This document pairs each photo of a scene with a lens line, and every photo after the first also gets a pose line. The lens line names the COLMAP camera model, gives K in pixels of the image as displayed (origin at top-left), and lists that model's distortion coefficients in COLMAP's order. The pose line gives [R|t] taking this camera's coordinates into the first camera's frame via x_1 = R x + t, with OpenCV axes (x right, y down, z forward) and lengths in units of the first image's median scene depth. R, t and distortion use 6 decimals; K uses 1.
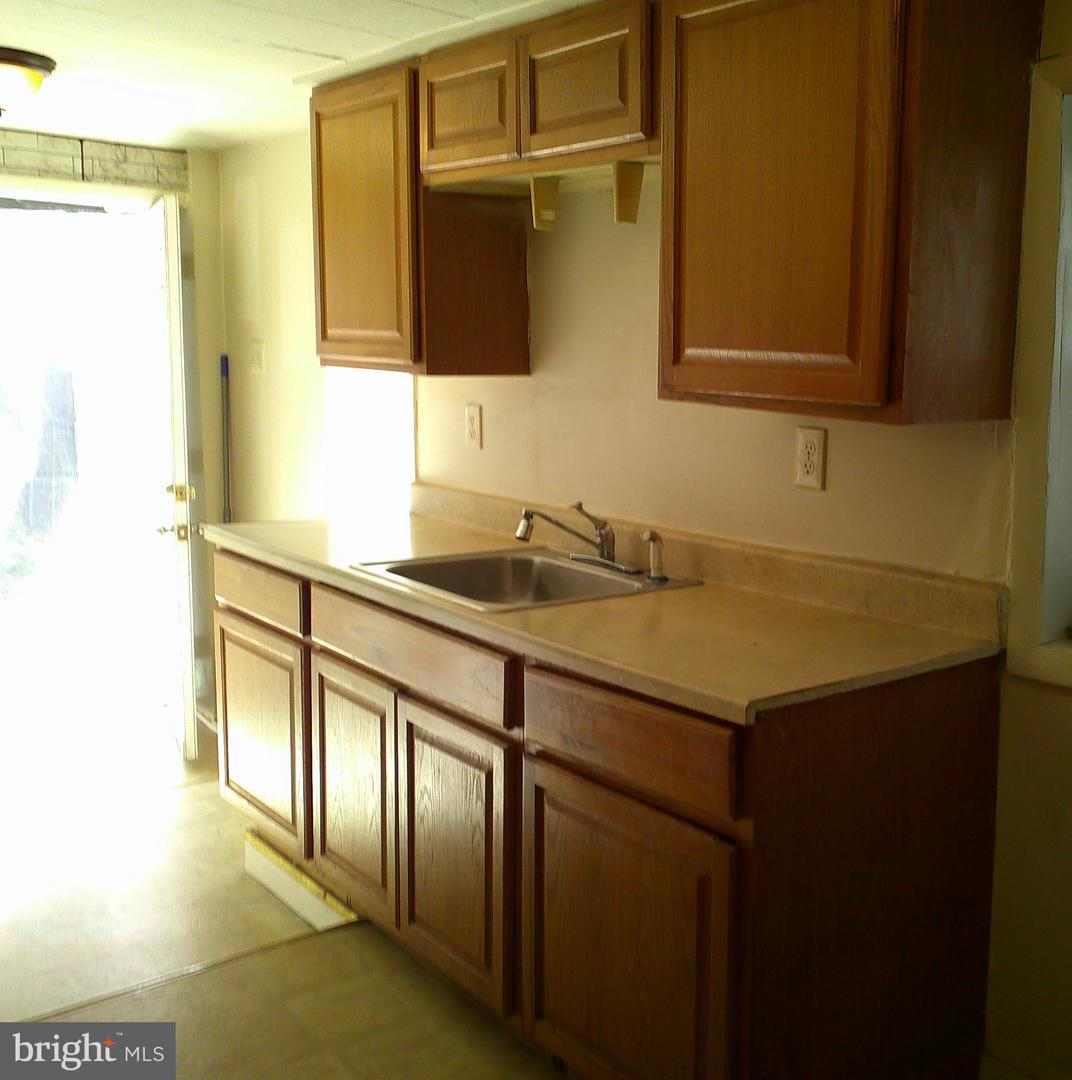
lens RADIAL K [[1191.3, 0, 535.8], [0, 1191.3, 539.1], [0, 0, 1]] dist [0.005599, 0.000000]
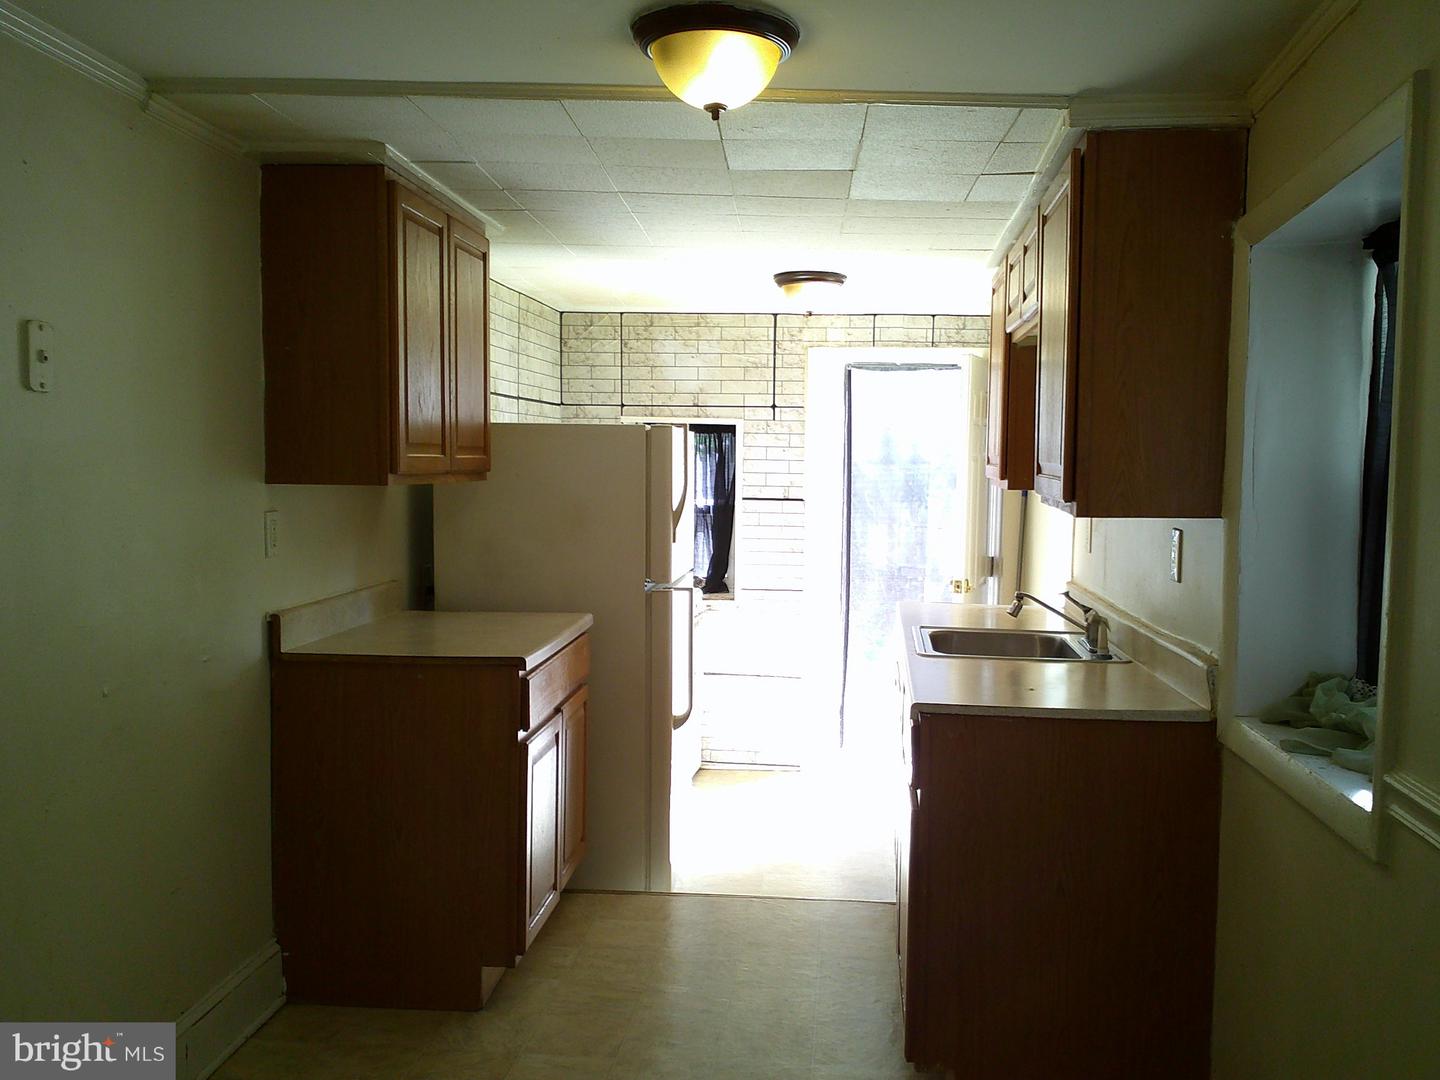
lens RADIAL K [[1269.9, 0, 718.5], [0, 1269.9, 550.0], [0, 0, 1]] dist [0.022326, -0.004614]
pose [[0.693059, 0.038547, -0.719850, 0.616252], [-0.115548, 0.991598, -0.058149, 0.038616], [0.711560, 0.123478, 0.691690, -0.136915]]
